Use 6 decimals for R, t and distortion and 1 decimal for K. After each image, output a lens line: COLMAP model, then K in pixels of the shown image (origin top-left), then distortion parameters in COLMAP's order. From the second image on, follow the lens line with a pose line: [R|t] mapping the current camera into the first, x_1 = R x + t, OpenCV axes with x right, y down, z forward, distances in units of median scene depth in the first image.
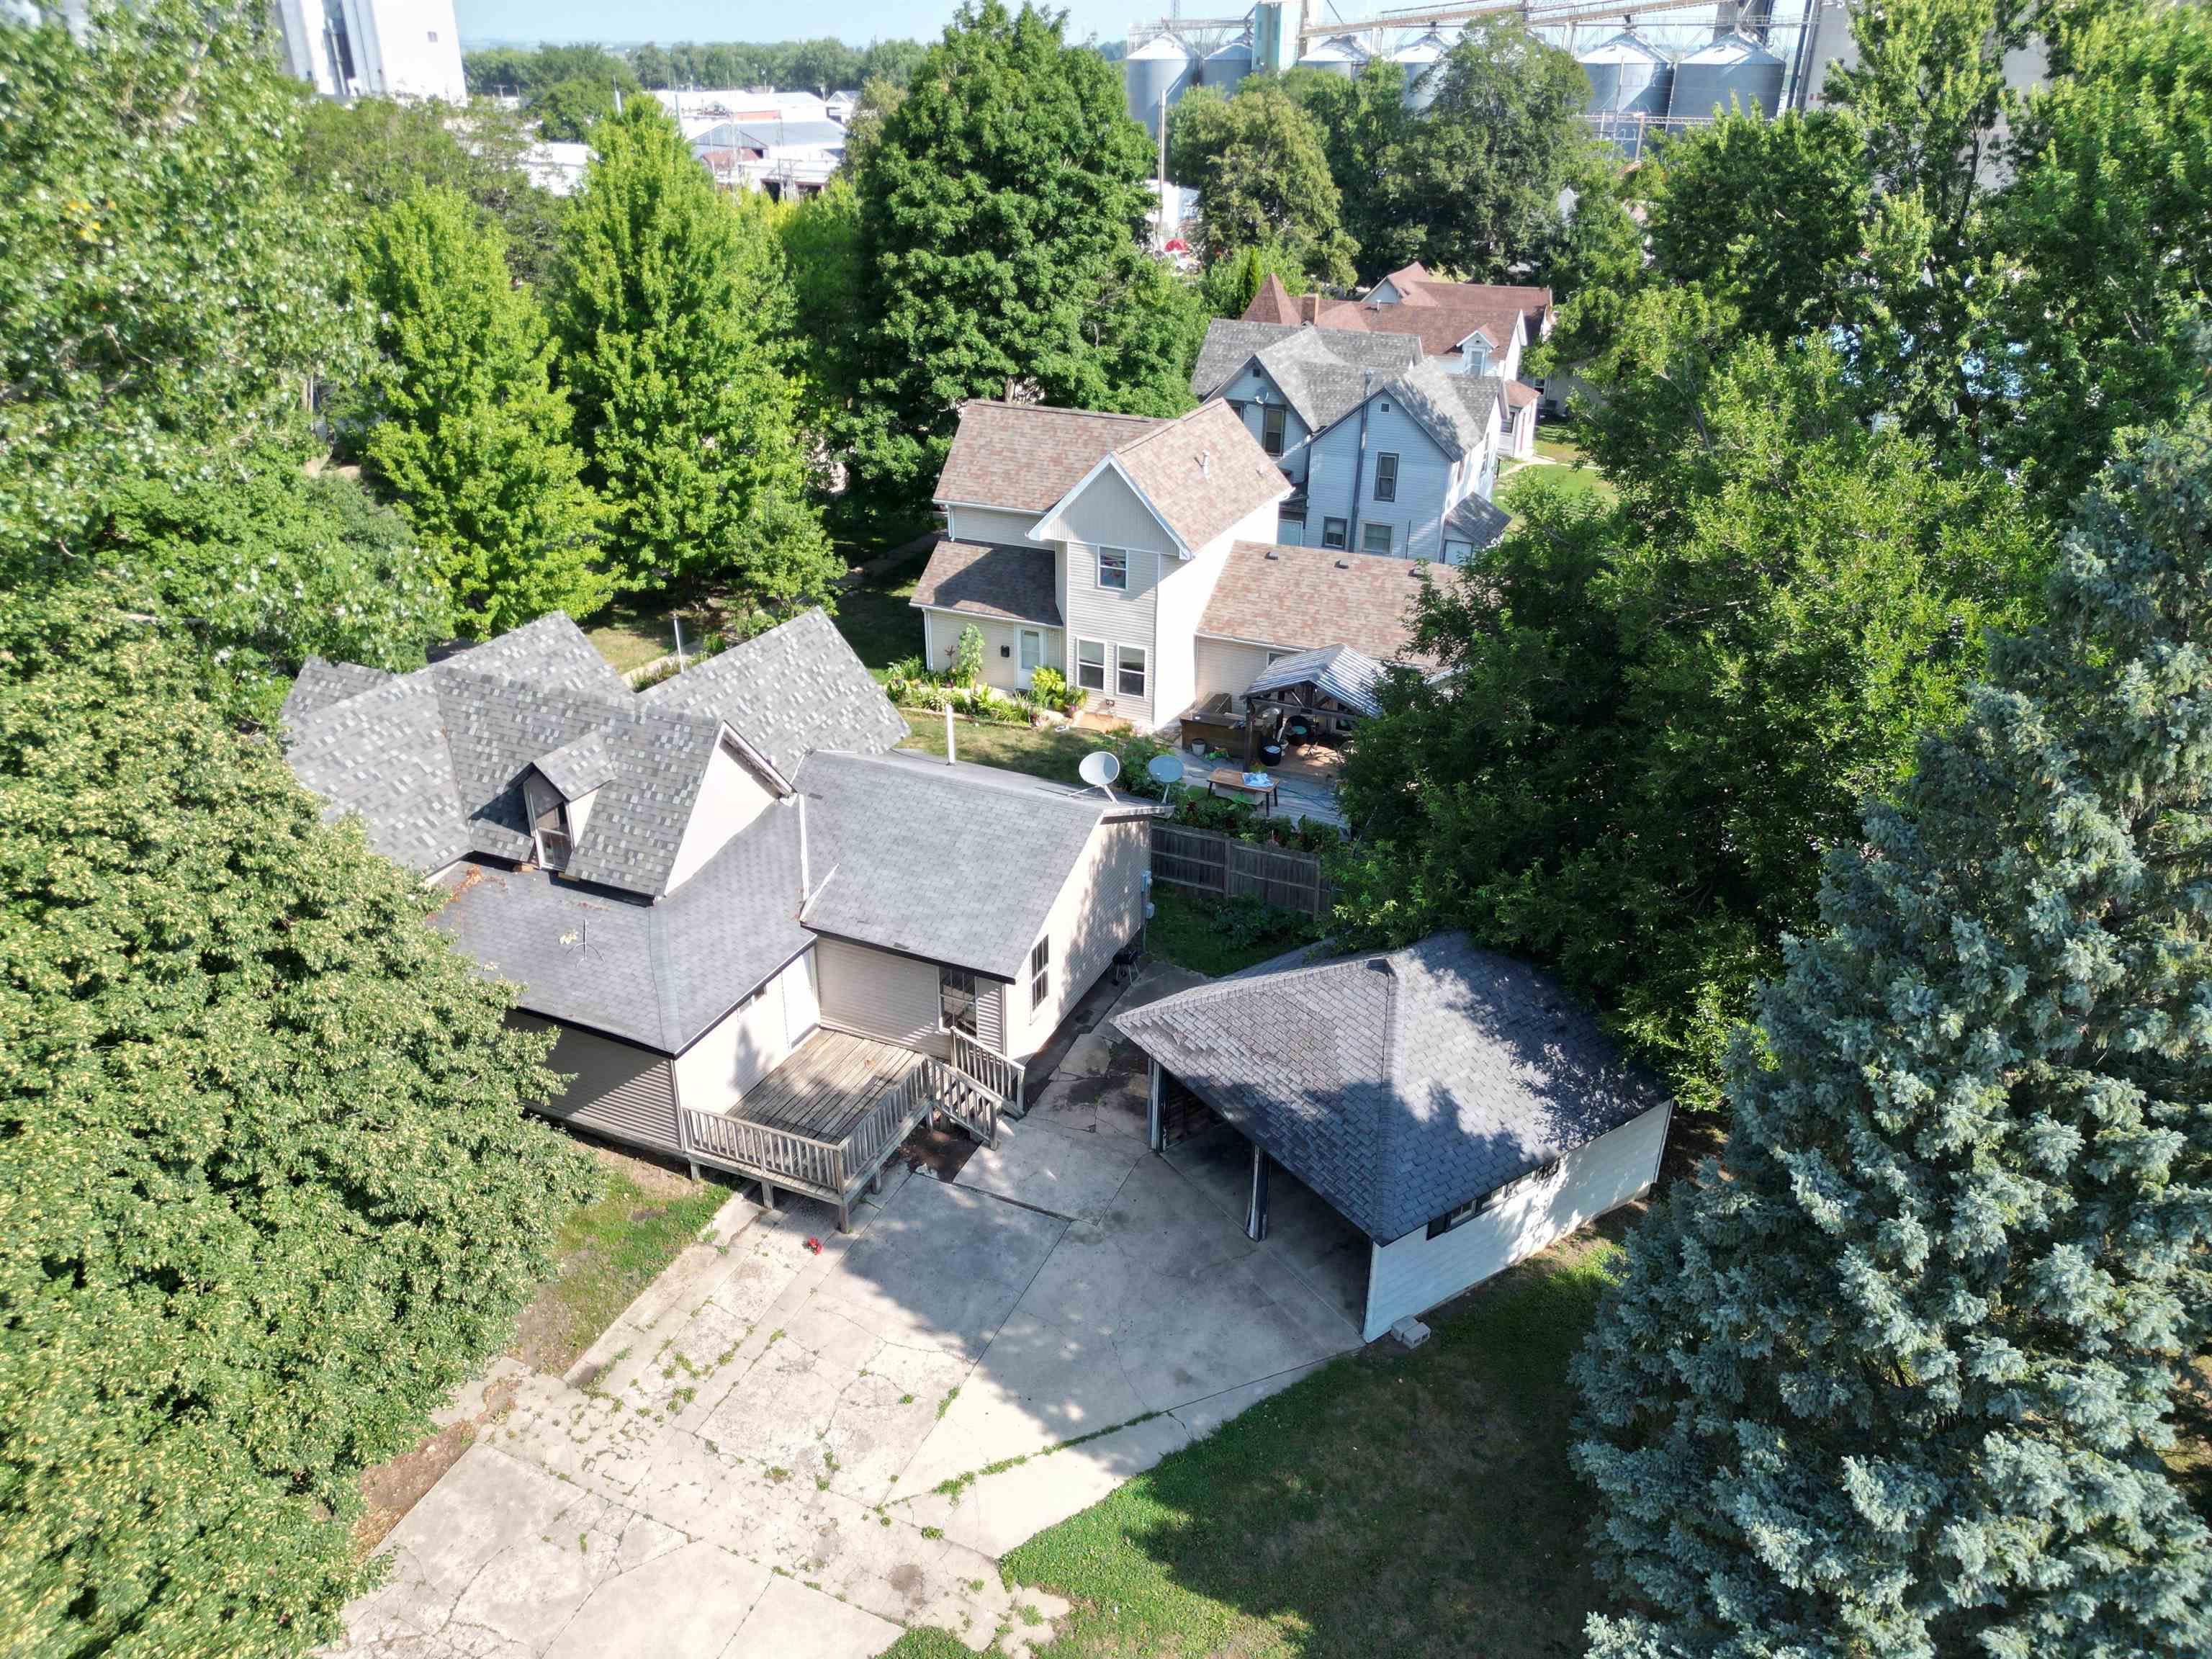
lens RADIAL K [[1568.5, 0, 1117.3], [0, 1568.5, 841.3], [0, 0, 1]] dist [0.058198, -0.025440]
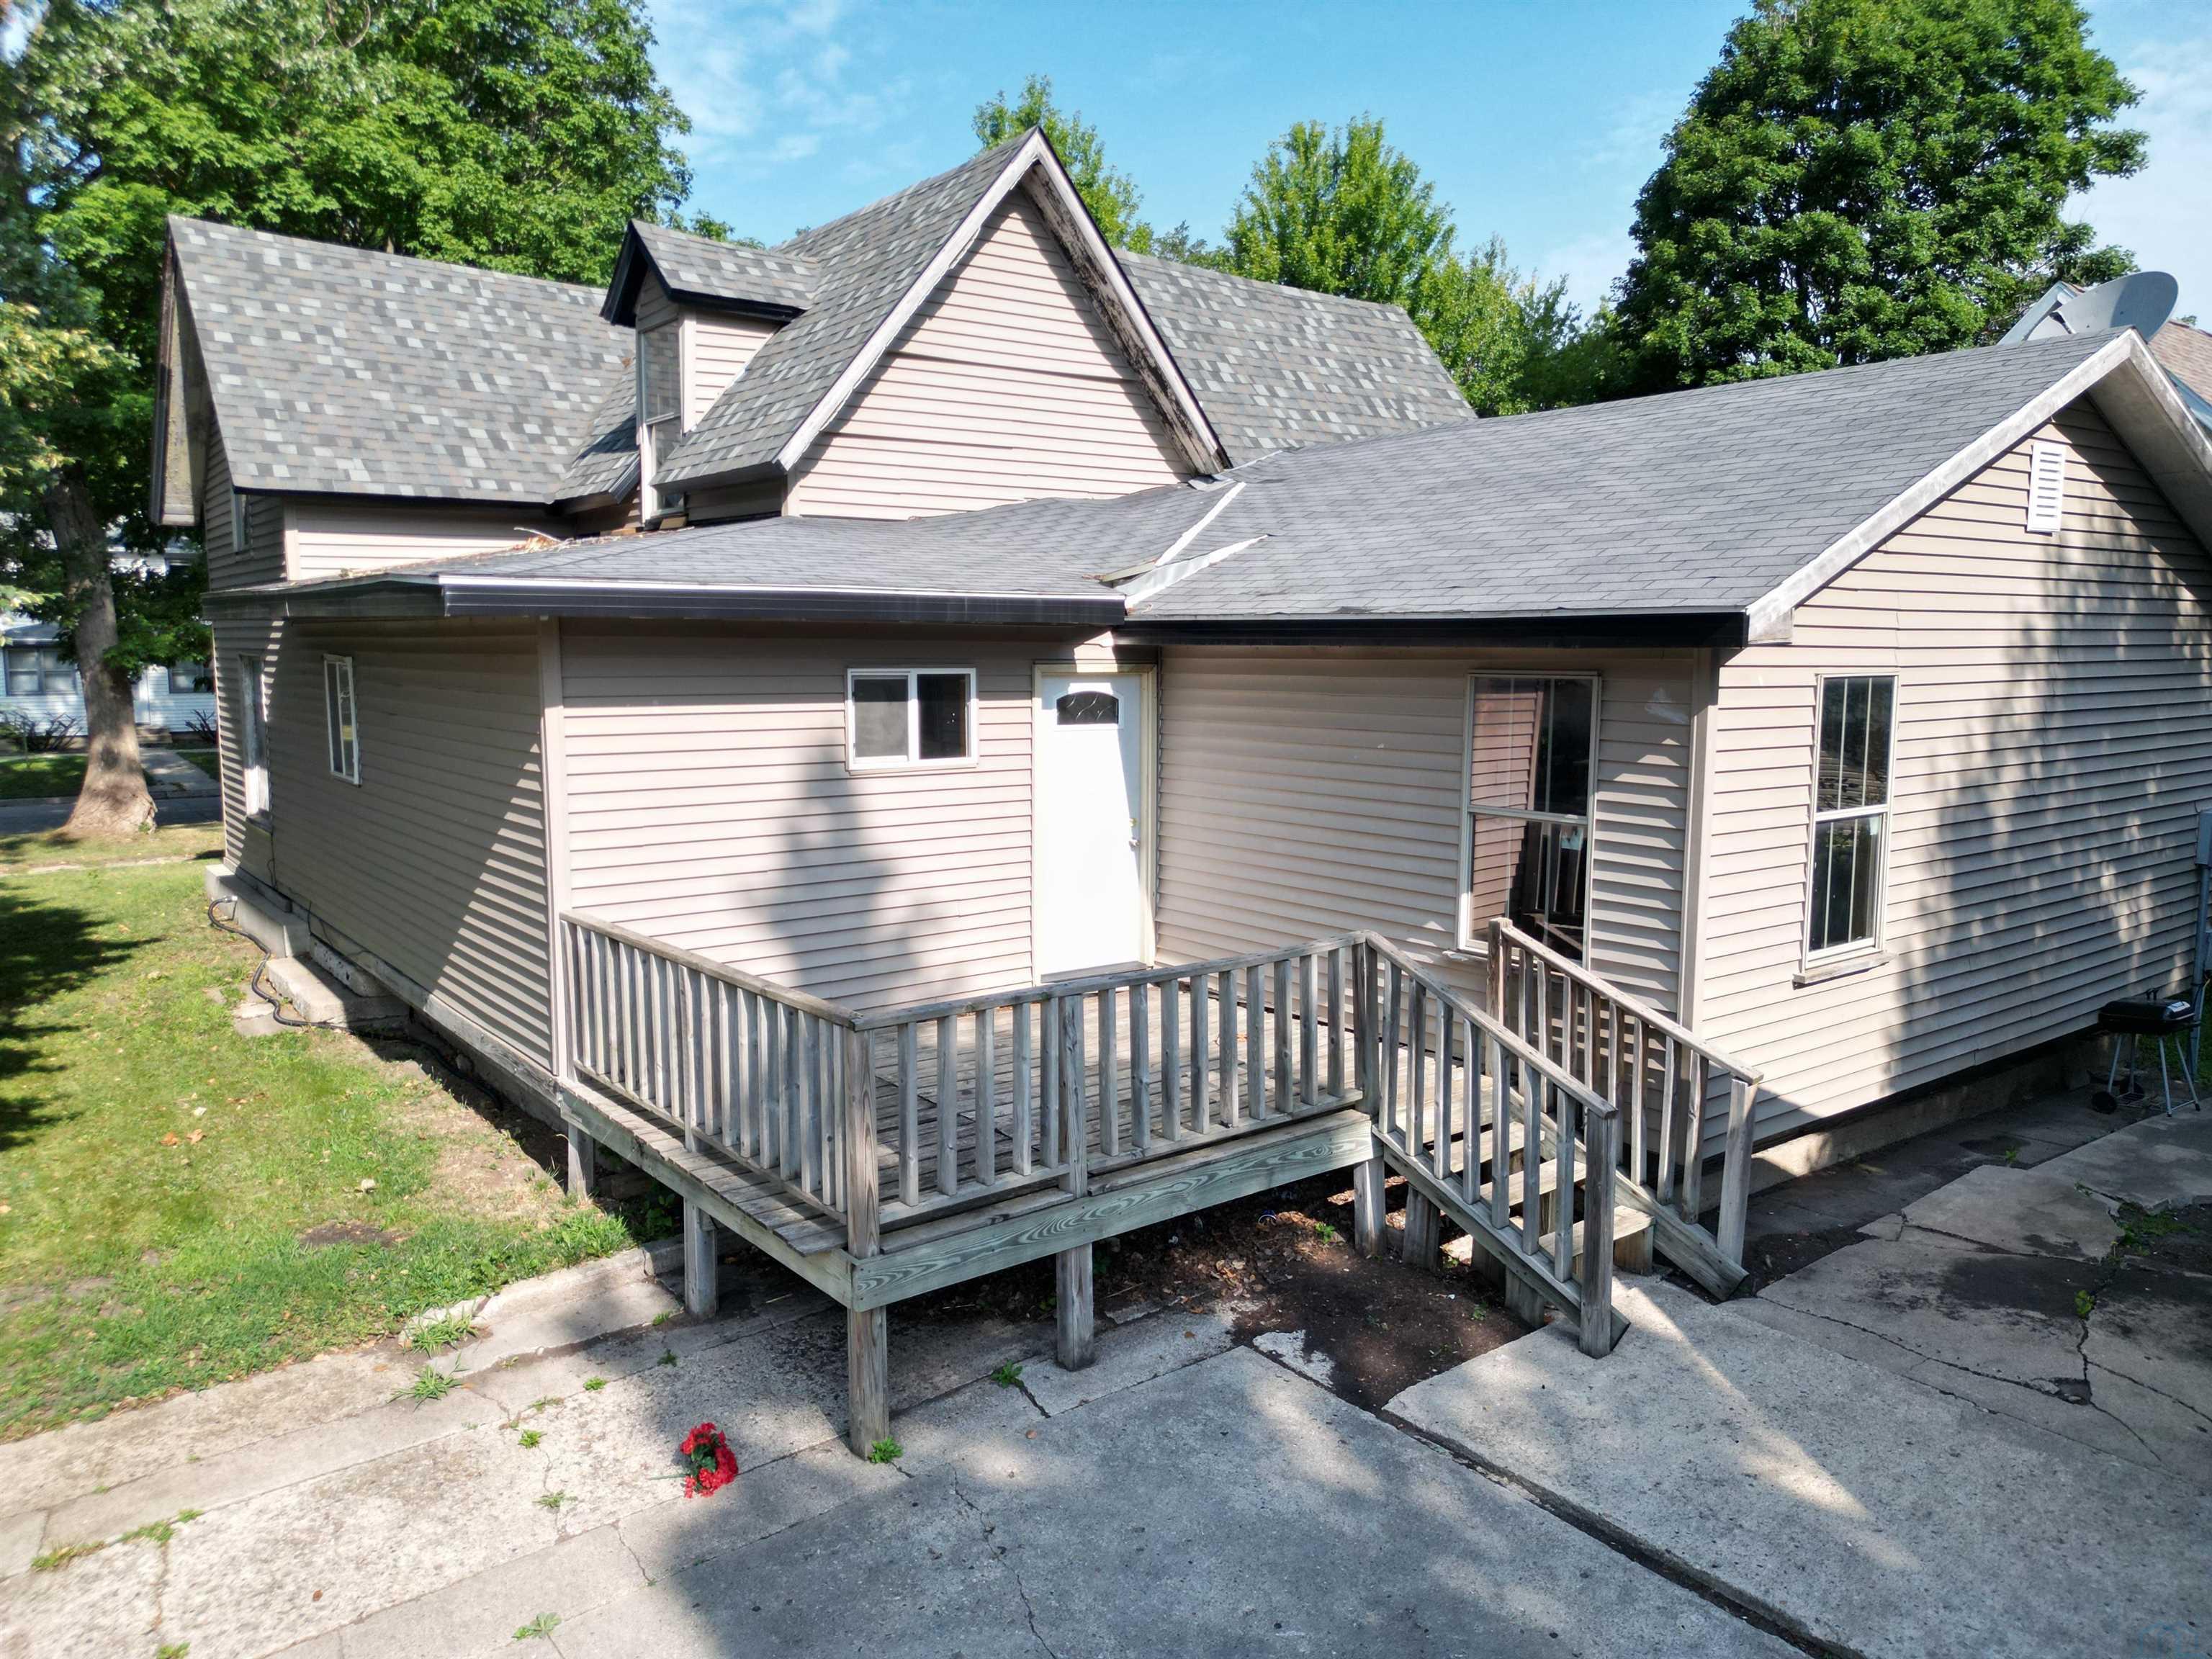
lens RADIAL K [[1568.5, 0, 1120.3], [0, 1568.5, 815.6], [0, 0, 1]] dist [0.058198, -0.025440]
pose [[0.882027, 0.045434, -0.469003, -0.019188], [-0.216858, 0.922806, -0.318437, 0.127424], [0.418331, 0.382577, 0.823792, 0.439142]]
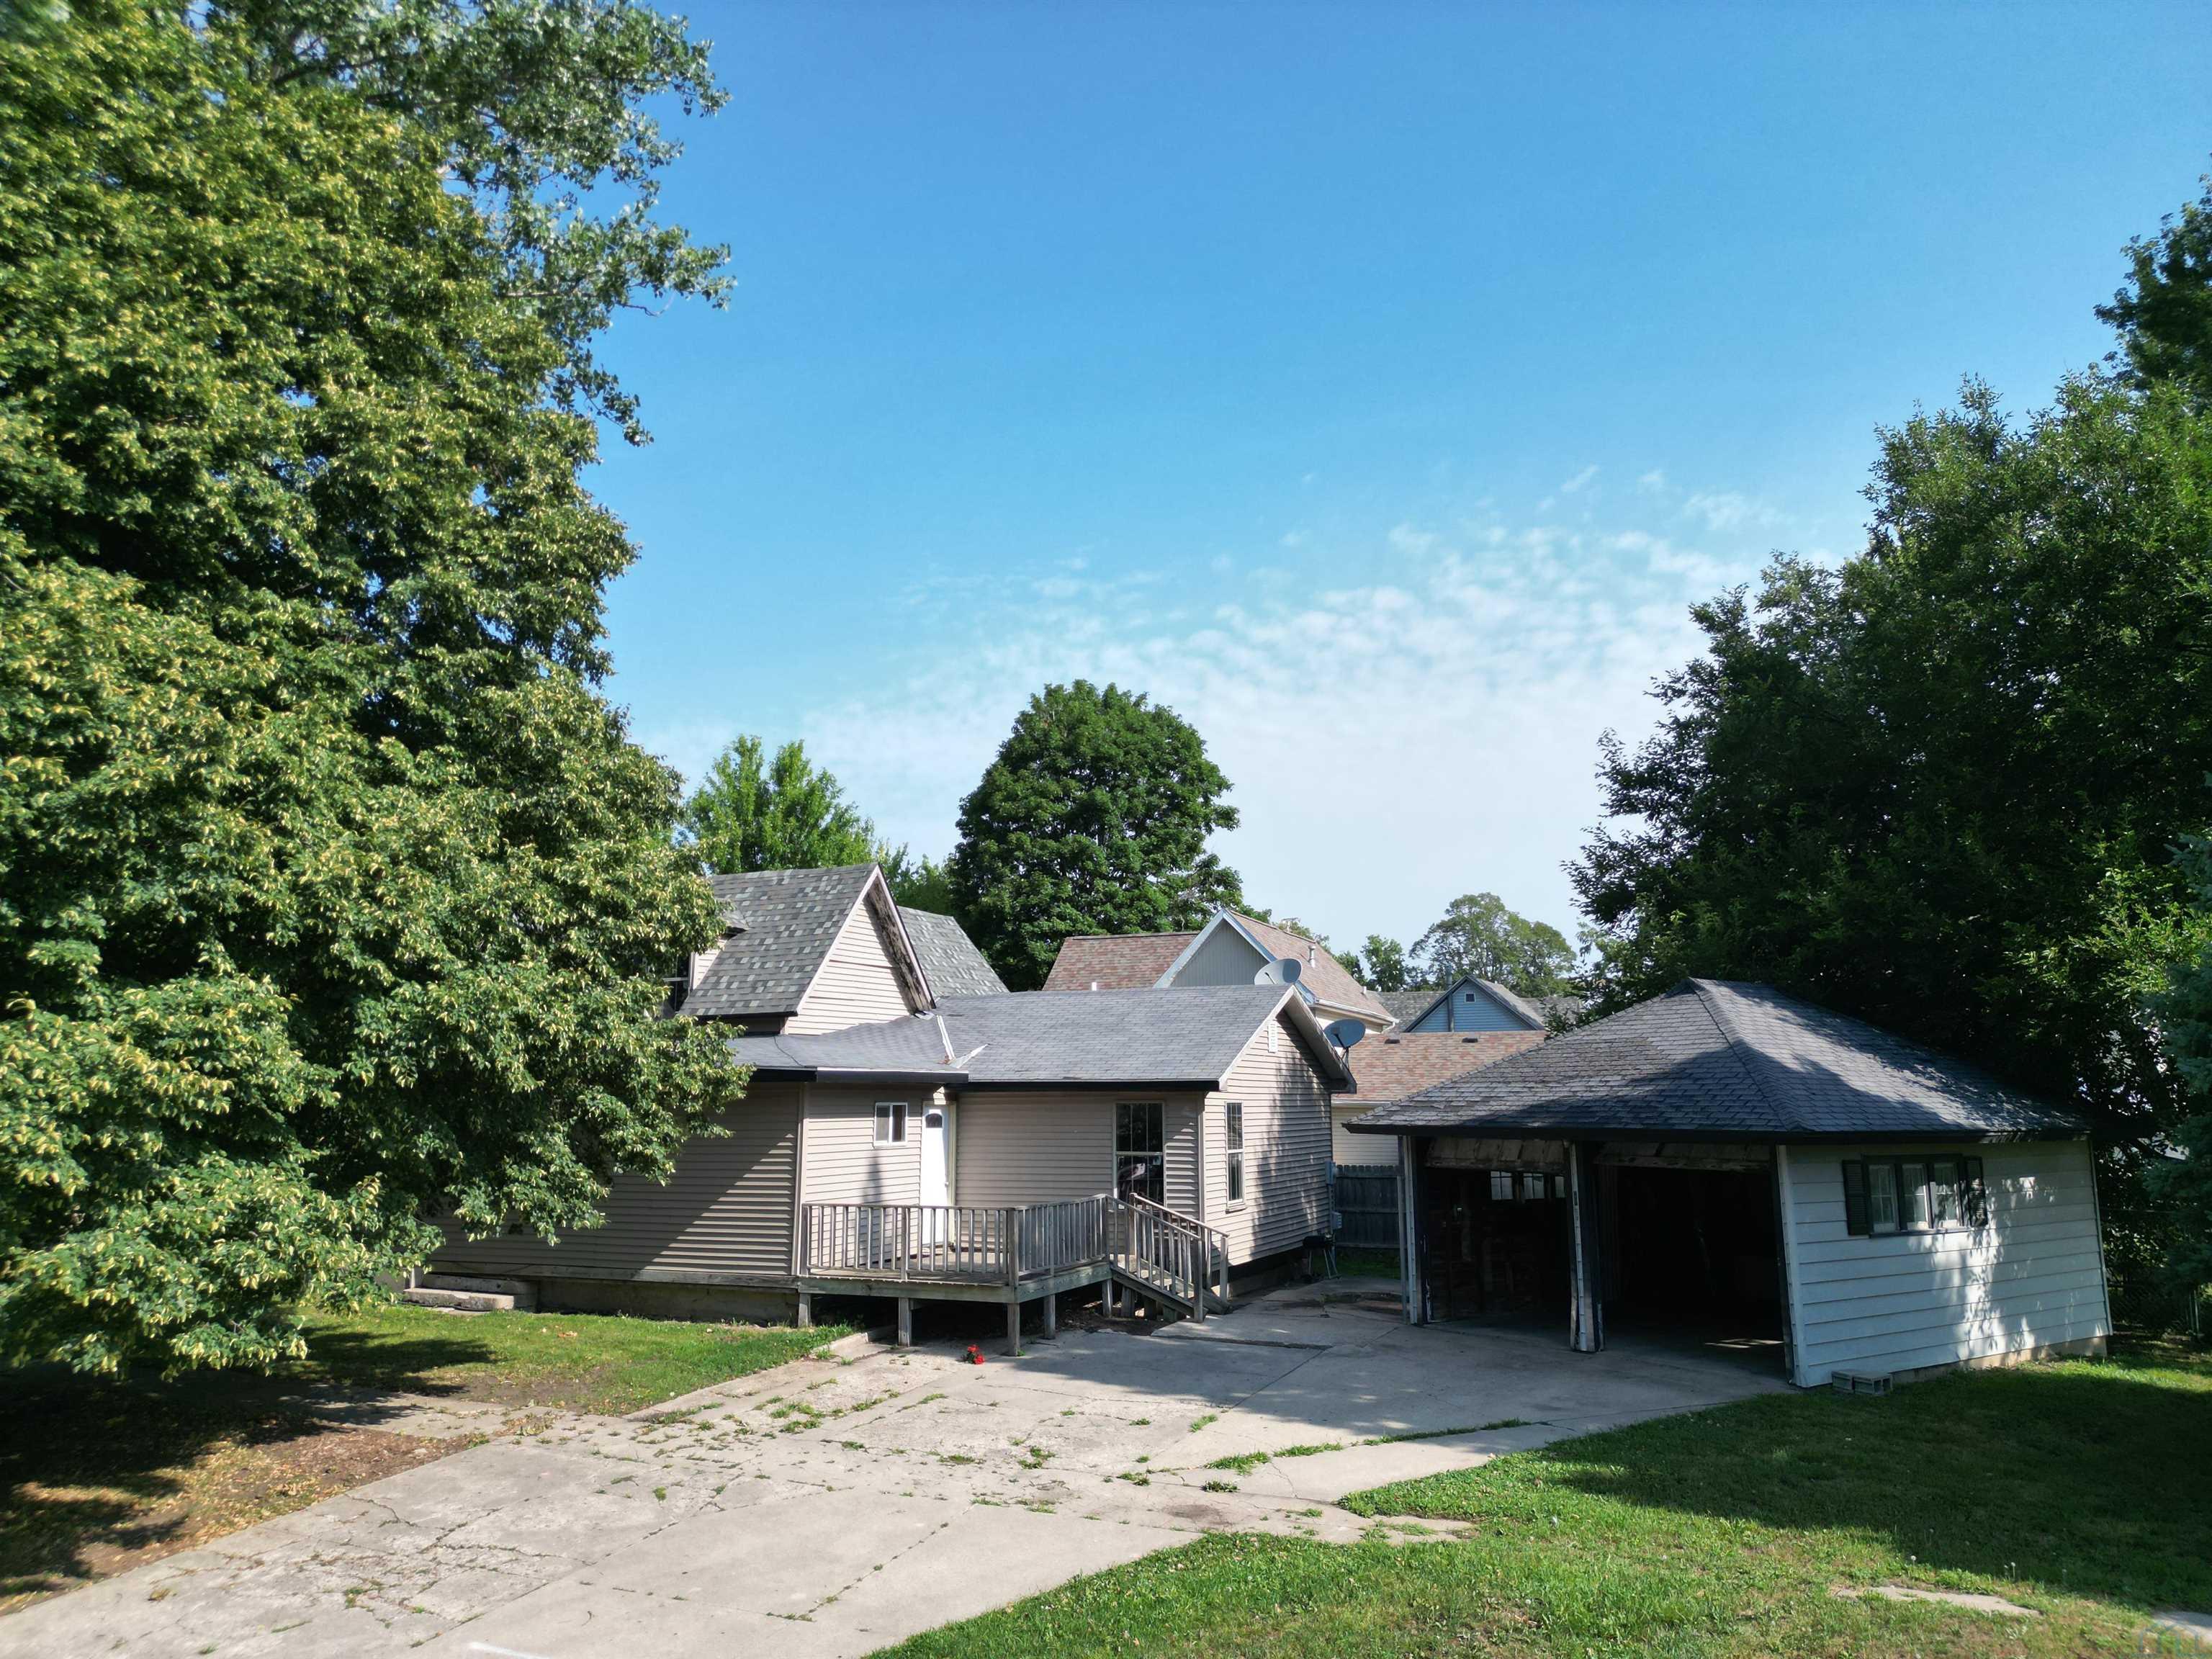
lens RADIAL K [[1568.5, 0, 1111.5], [0, 1568.5, 828.4], [0, 0, 1]] dist [0.058198, -0.025440]
pose [[0.999879, -0.012040, 0.009887, -0.073824], [0.015575, 0.788360, -0.615017, 0.279241], [-0.000389, 0.615097, 0.788452, 0.161606]]
